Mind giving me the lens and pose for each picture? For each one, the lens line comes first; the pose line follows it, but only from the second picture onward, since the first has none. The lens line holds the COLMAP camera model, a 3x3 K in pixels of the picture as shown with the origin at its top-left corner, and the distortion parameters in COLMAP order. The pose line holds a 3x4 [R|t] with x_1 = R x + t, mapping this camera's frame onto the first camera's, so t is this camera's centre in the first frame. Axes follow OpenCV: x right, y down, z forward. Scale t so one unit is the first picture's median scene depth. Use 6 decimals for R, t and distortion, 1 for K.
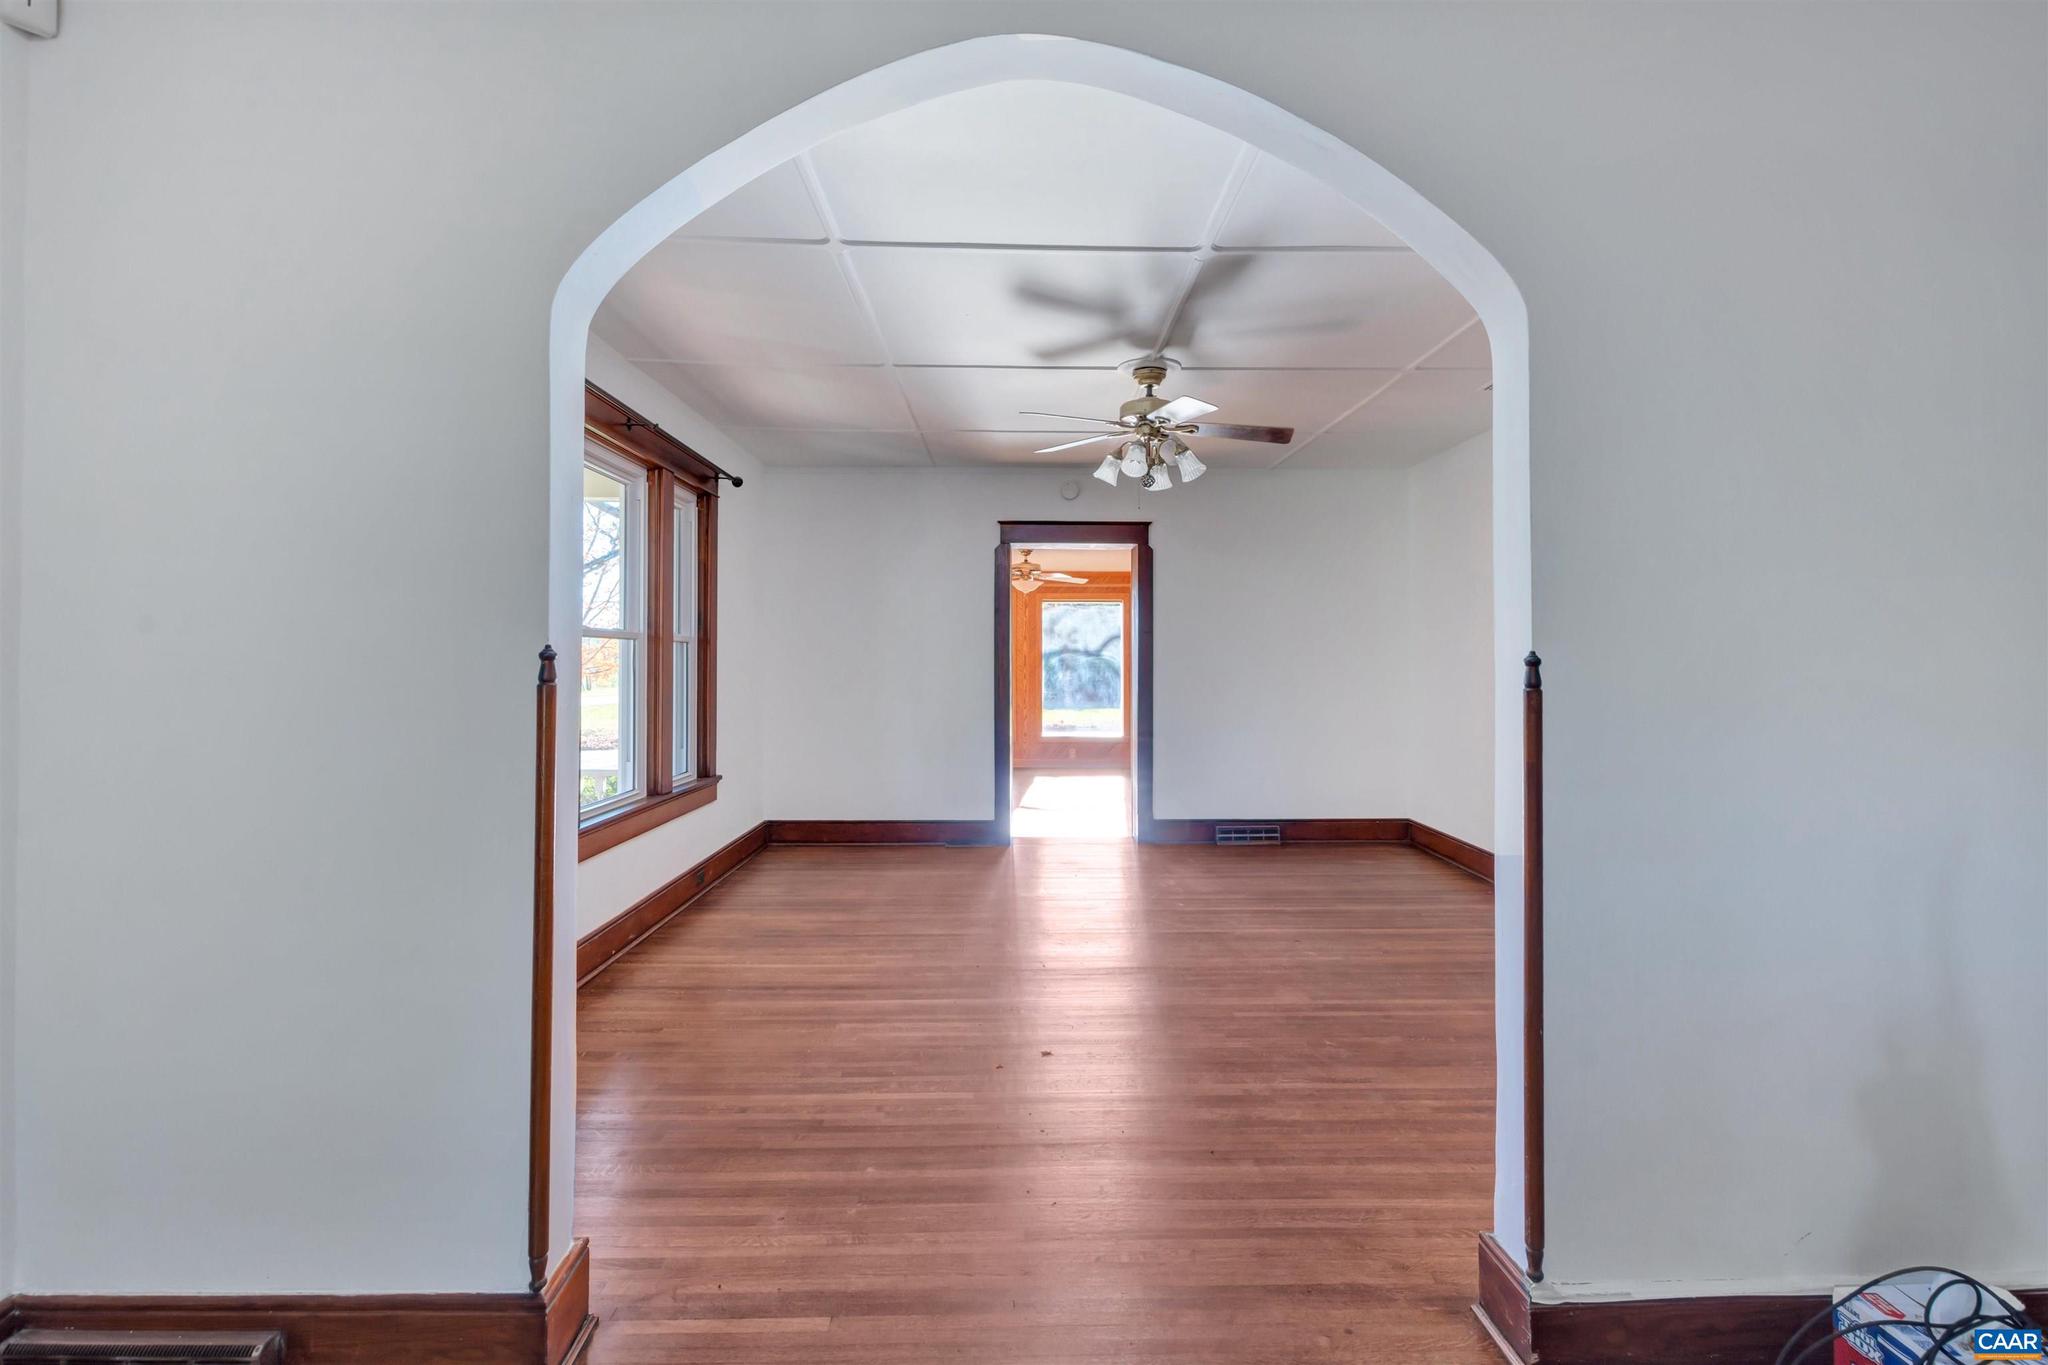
lens RADIAL K [[889.9, 0, 1024.0], [0, 889.9, 682.5], [0, 0, 1]] dist [0.001062, 0.000074]
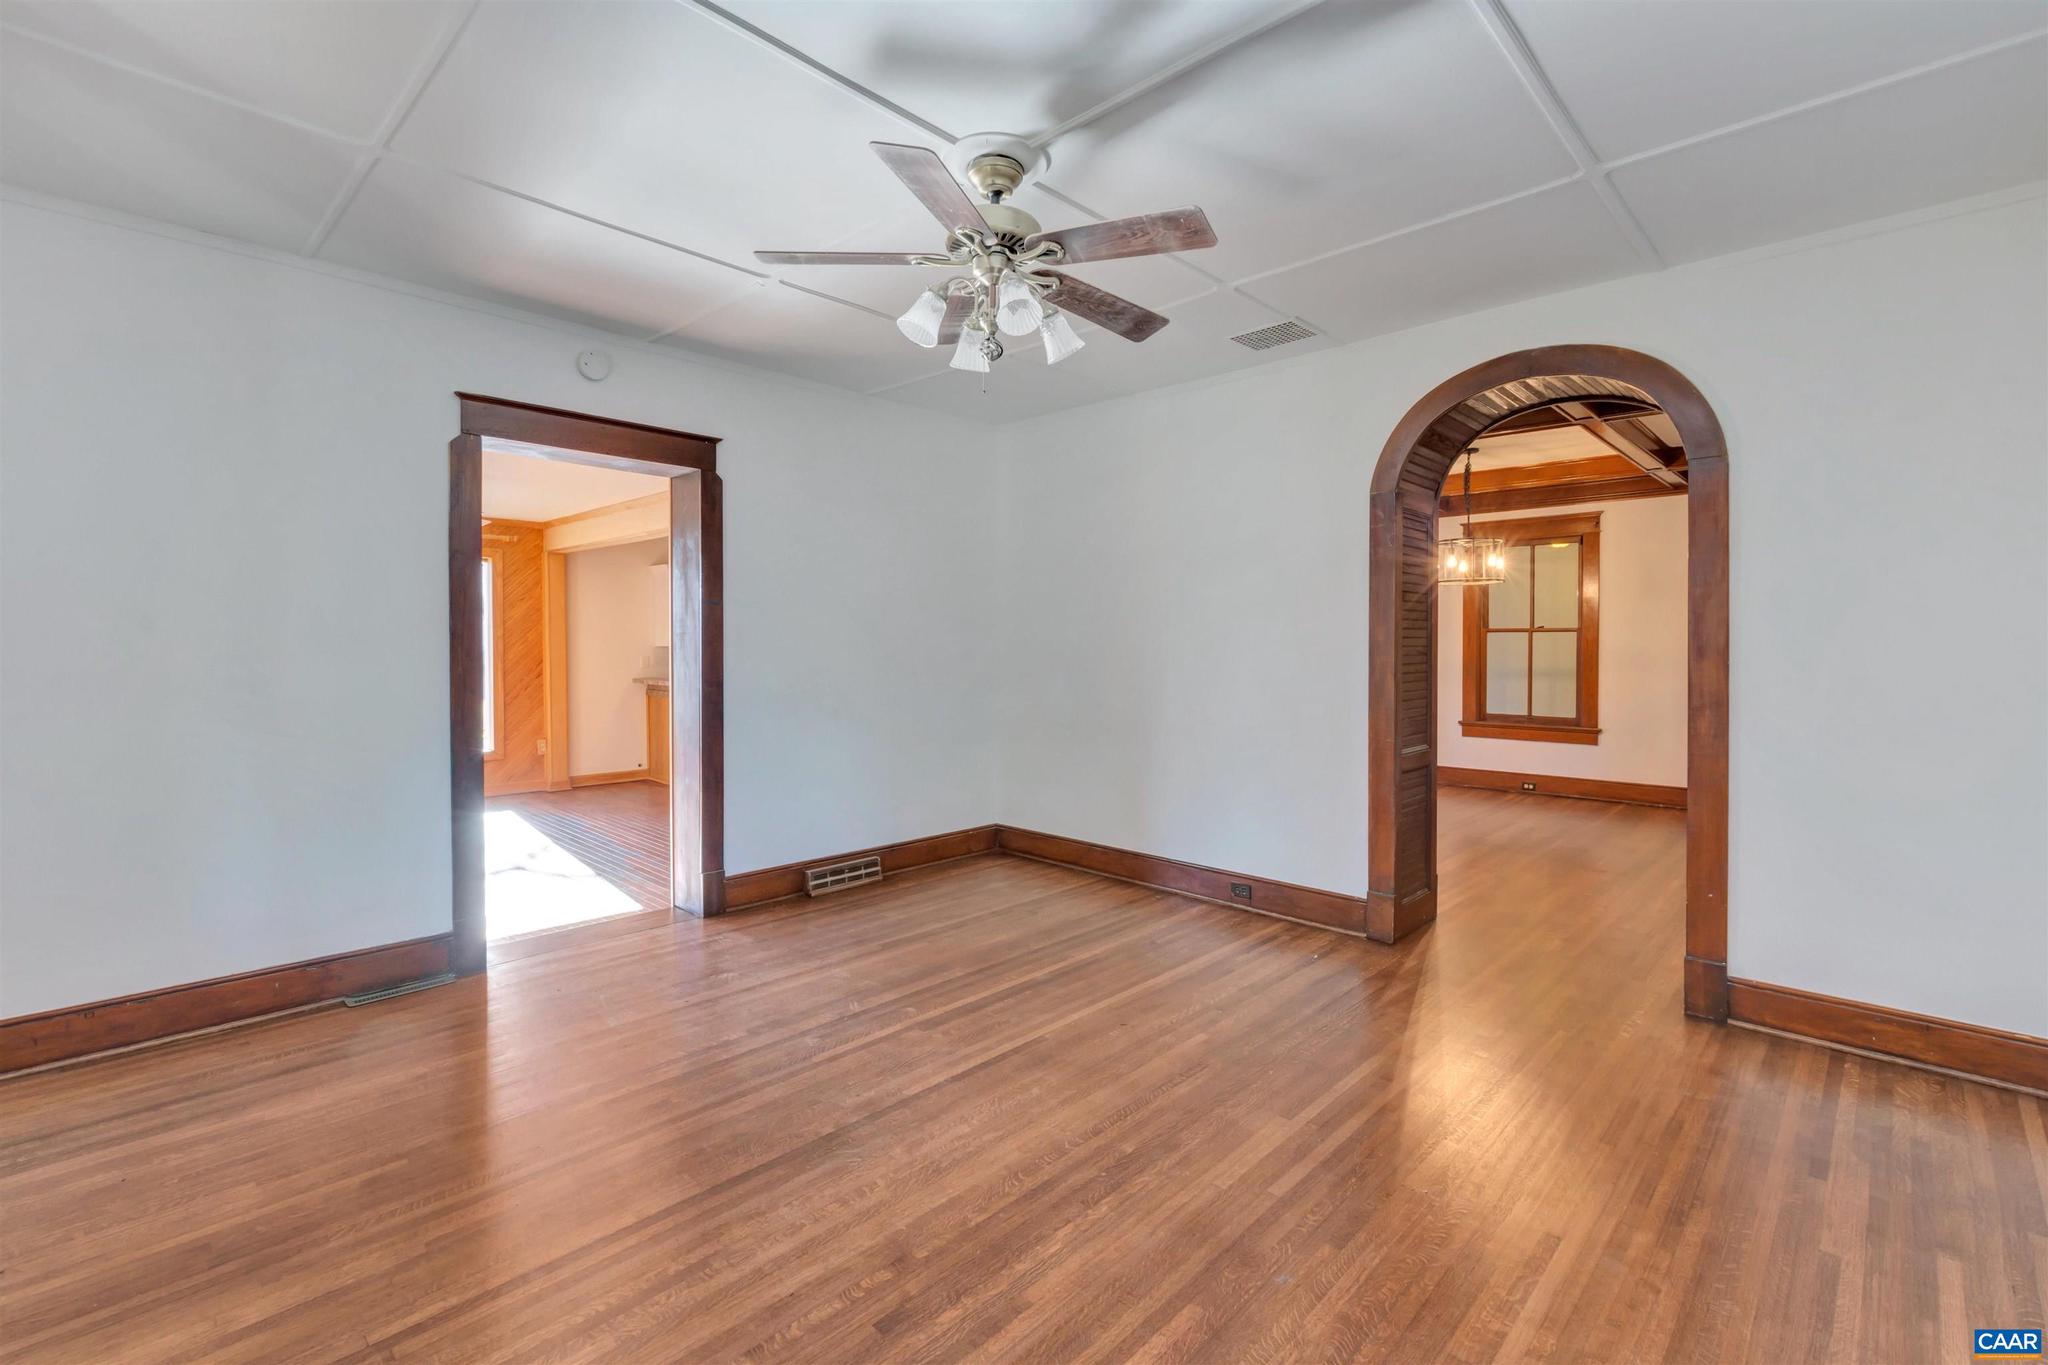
lens RADIAL K [[909.6, 0, 1039.6], [0, 909.6, 653.3], [0, 0, 1]] dist [0.001075, 0.000147]
pose [[0.700512, -0.006317, 0.713613, -0.270457], [0.017098, 0.999822, -0.007934, -0.010543], [-0.713436, 0.017760, 0.700495, 0.511093]]
